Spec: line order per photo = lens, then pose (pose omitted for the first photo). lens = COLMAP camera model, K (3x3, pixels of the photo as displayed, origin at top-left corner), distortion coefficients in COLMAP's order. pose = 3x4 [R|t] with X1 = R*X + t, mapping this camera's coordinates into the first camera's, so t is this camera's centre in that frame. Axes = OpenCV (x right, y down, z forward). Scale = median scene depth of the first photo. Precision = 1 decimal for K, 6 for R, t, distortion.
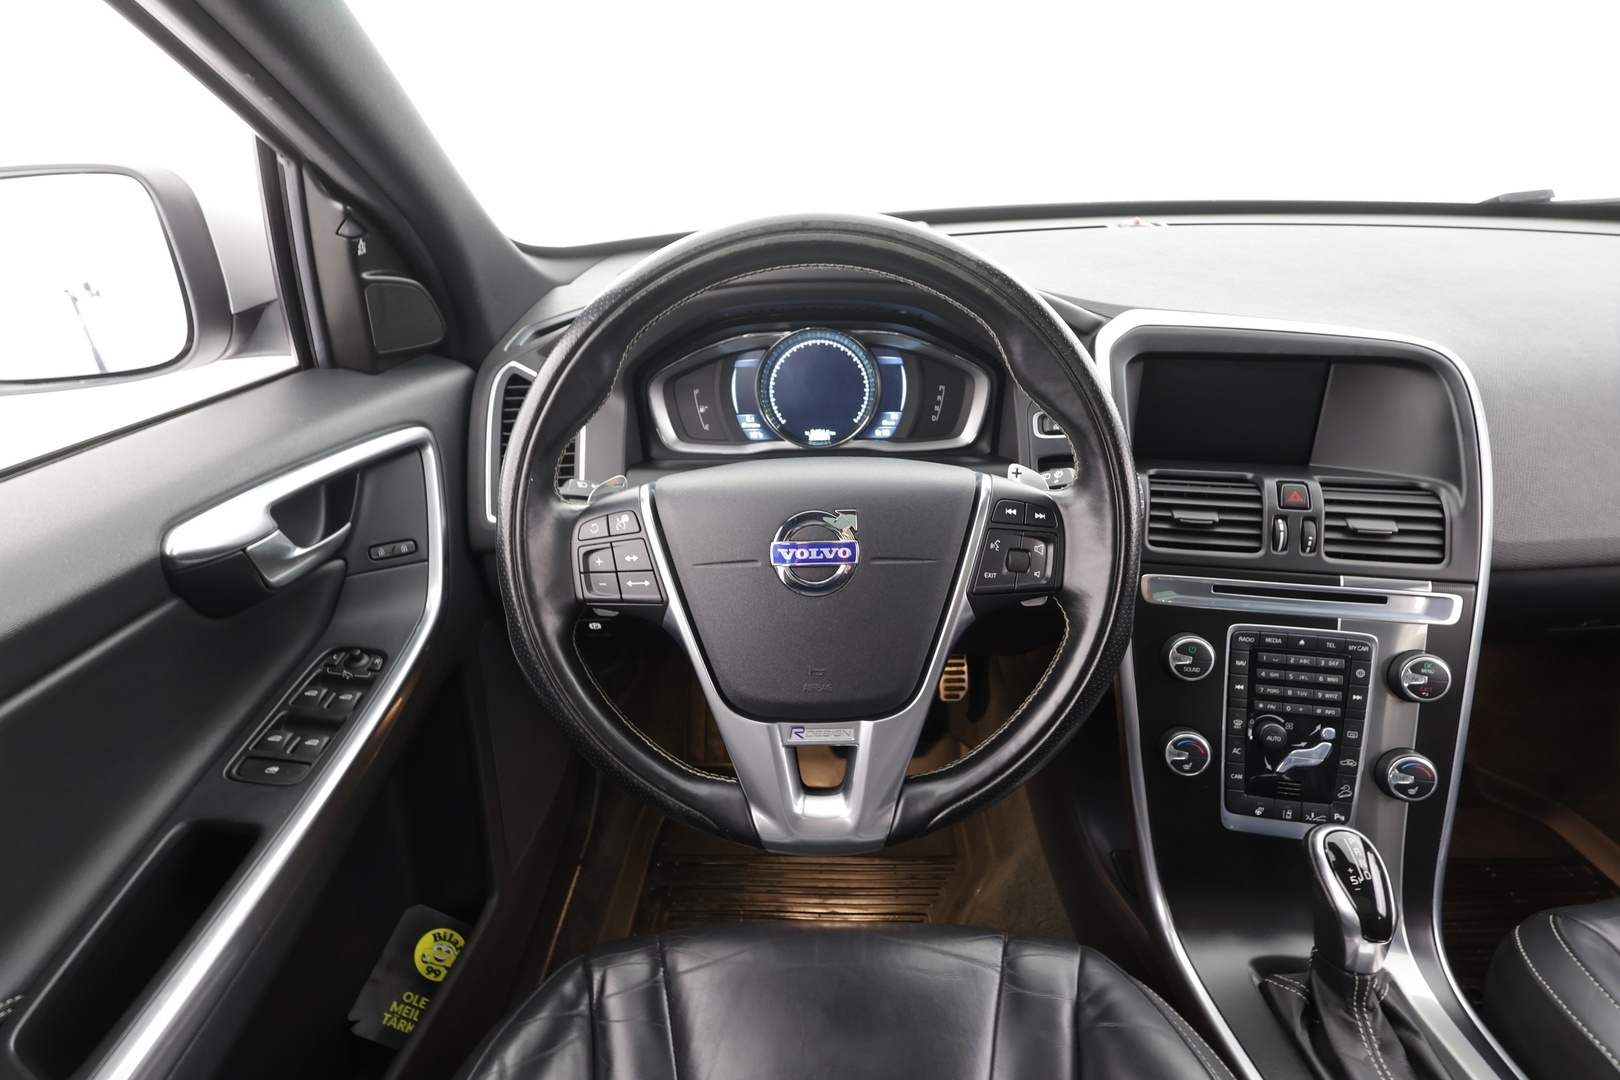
lens RADIAL K [[754.4, 0, 813.3], [0, 754.4, 541.4], [0, 0, 1]] dist [0.001550, 0.001441]
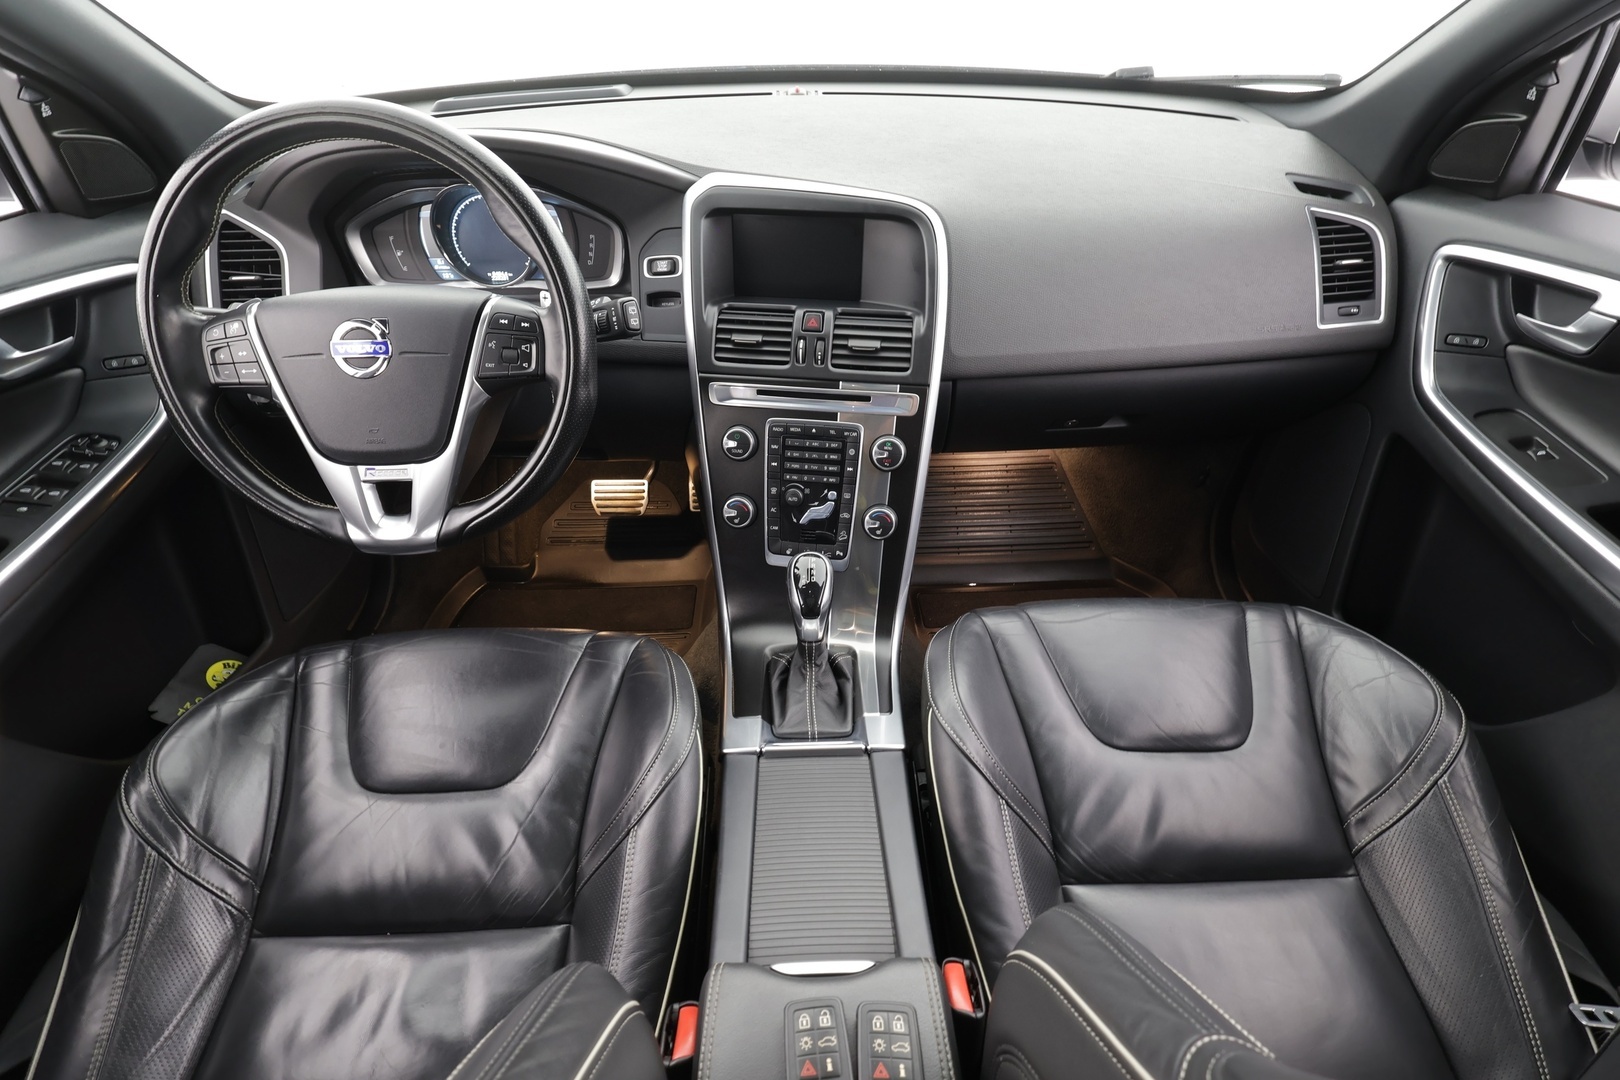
lens RADIAL K [[754.4, 0, 813.3], [0, 754.4, 541.4], [0, 0, 1]] dist [0.001550, 0.001441]
pose [[0.998718, -0.010386, 0.049552, 0.573812], [0.001778, 0.985323, 0.170690, 0.097436], [-0.050598, -0.170383, 0.984078, -0.401568]]
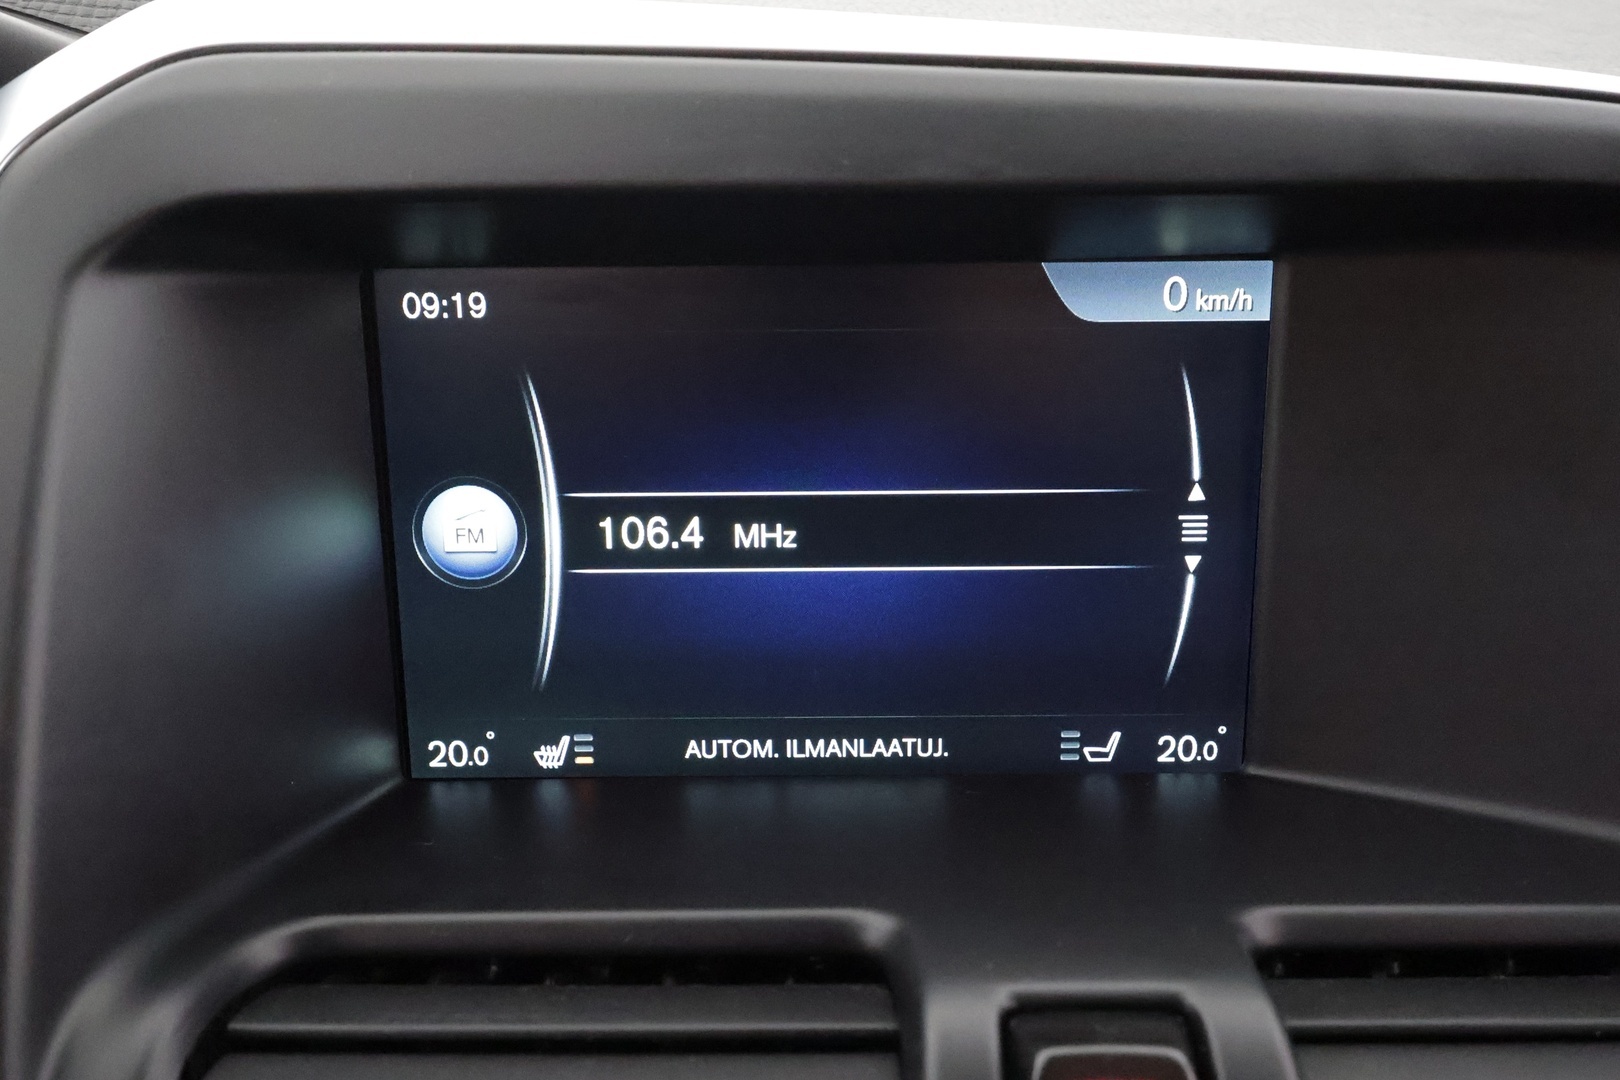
lens RADIAL K [[1223.4, 0, 810.0], [0, 1223.4, 540.0], [0, 0, 1]] dist [-0.000299, -0.004513]
pose [[0.983925, -0.050268, 0.171363, 0.557548], [0.074986, 0.987169, -0.140976, -0.140661], [-0.162077, 0.151559, 0.975070, 0.789507]]
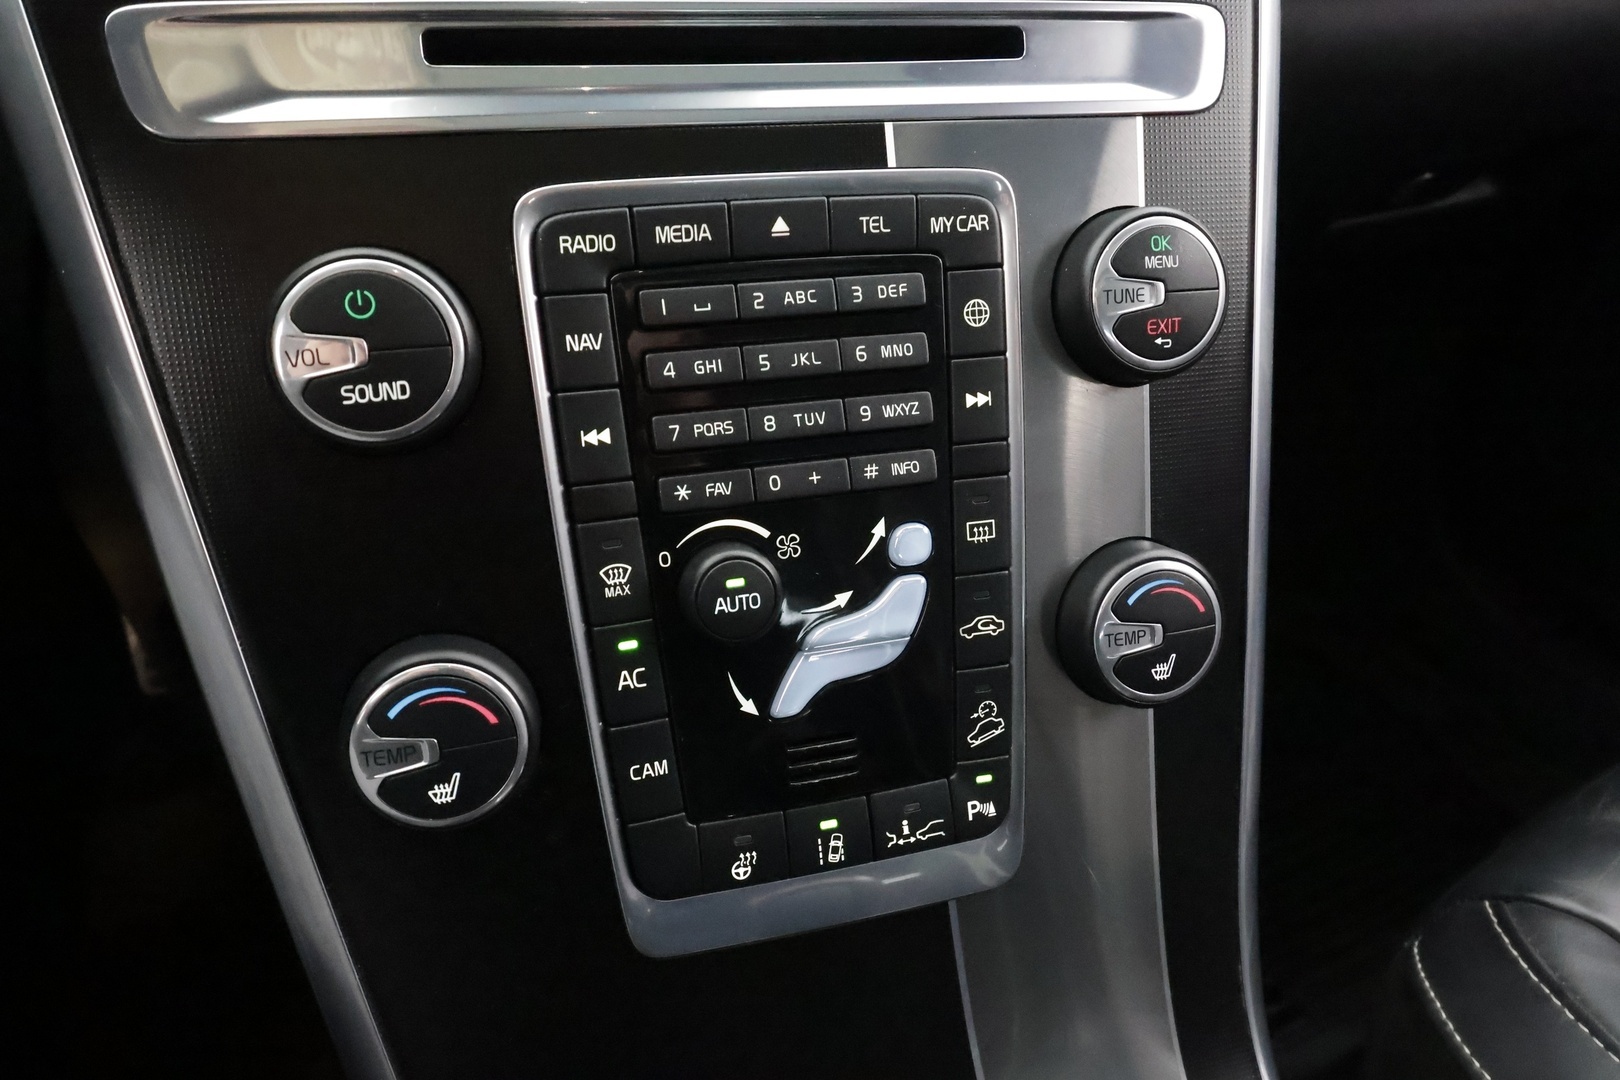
lens RADIAL K [[1118.6, 0, 810.0], [0, 1118.6, 540.0], [0, 0, 1]] dist [0.003084, 0.000573]
pose [[0.893092, -0.195841, 0.405011, 0.475002], [0.149198, 0.978260, 0.144036, 0.185561], [-0.424414, -0.068211, 0.902895, 0.632543]]
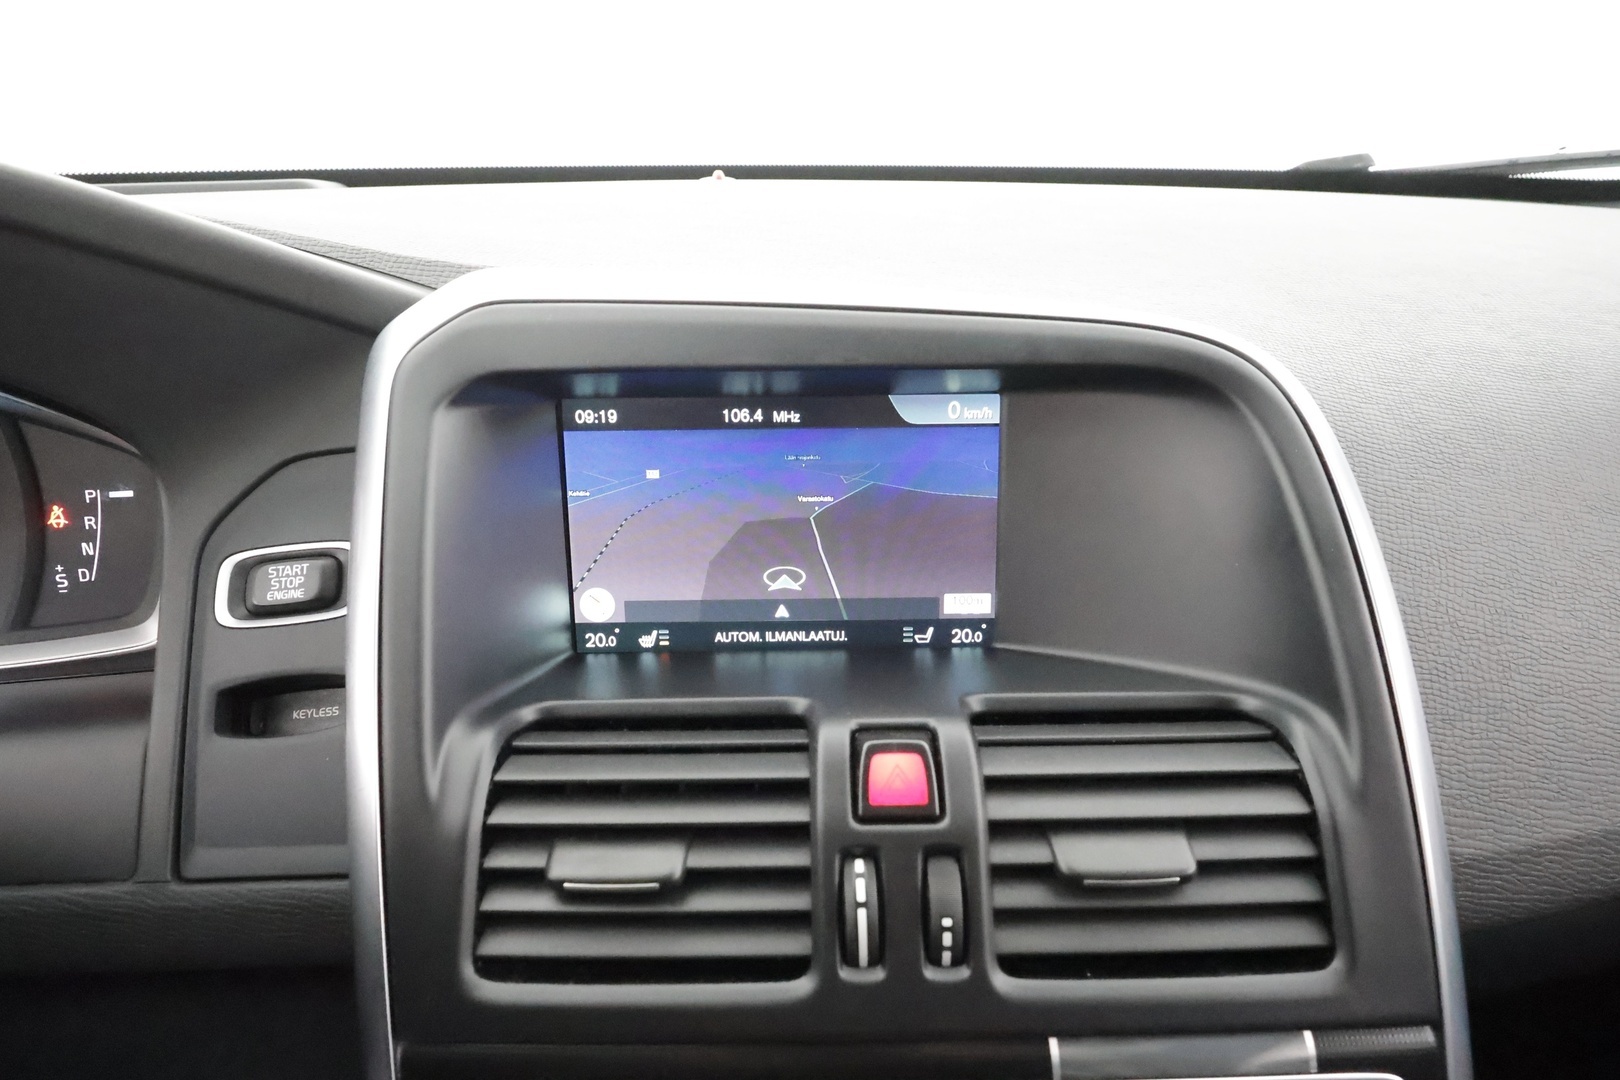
lens RADIAL K [[857.0, 0, 810.0], [0, 857.0, 540.0], [0, 0, 1]] dist [0.000565, 0.000090]
pose [[0.982085, -0.052952, 0.180845, 0.546339], [0.079560, 0.986490, -0.143208, -0.111888], [-0.170818, 0.155030, 0.973030, 0.642342]]
